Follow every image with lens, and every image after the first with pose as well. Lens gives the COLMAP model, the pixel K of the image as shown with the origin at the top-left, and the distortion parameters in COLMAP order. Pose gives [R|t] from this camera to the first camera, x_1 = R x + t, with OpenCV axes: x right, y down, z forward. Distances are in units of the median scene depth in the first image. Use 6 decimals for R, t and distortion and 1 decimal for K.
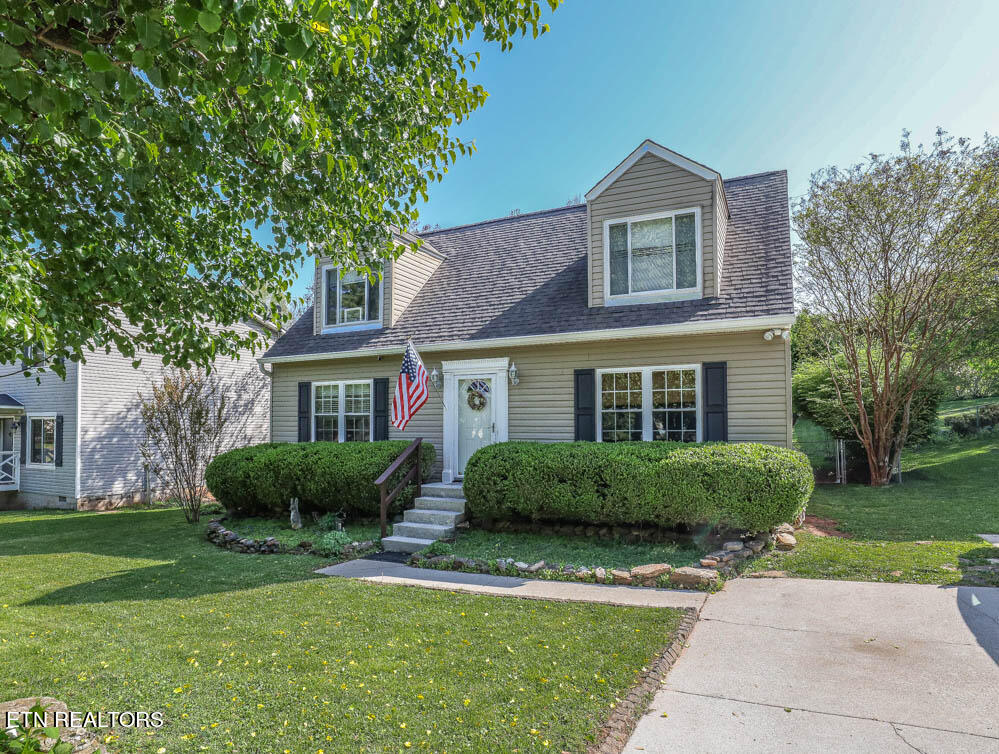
lens RADIAL K [[552.5, 0, 520.9], [0, 552.5, 417.2], [0, 0, 1]] dist [-0.040516, 0.013456]
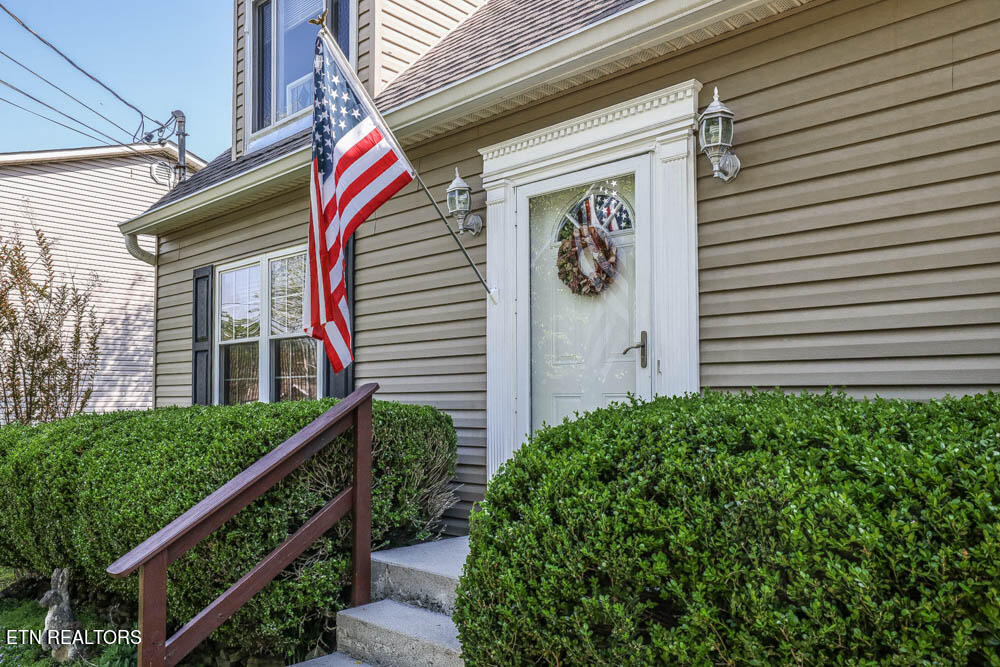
lens RADIAL K [[756.9, 0, 485.8], [0, 756.9, 386.1], [0, 0, 1]] dist [0.006562, 0.000825]
pose [[0.950142, -0.013013, -0.311545, -0.009295], [0.013775, 0.999905, 0.000245, 0.045995], [0.311512, -0.004524, 0.950231, 0.789196]]
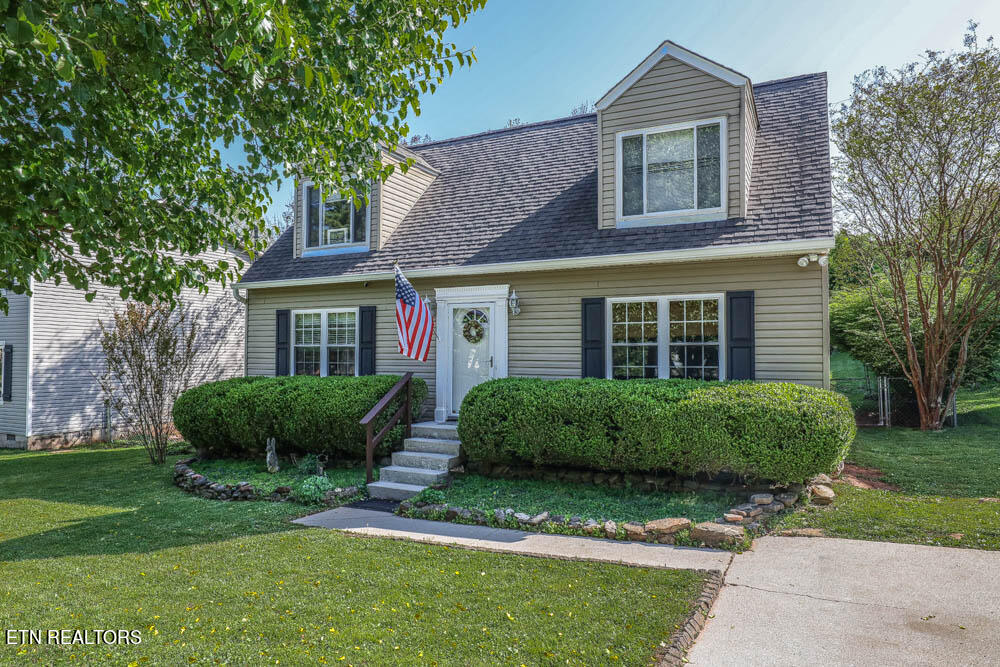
lens RADIAL K [[608.2, 0, 508.0], [0, 608.2, 344.7], [0, 0, 1]] dist [-0.012551, 0.021842]
pose [[0.999753, 0.005032, -0.021640, -0.001777], [-0.005120, 0.999979, -0.004030, -0.006359], [0.021619, 0.004140, 0.999758, 0.008049]]
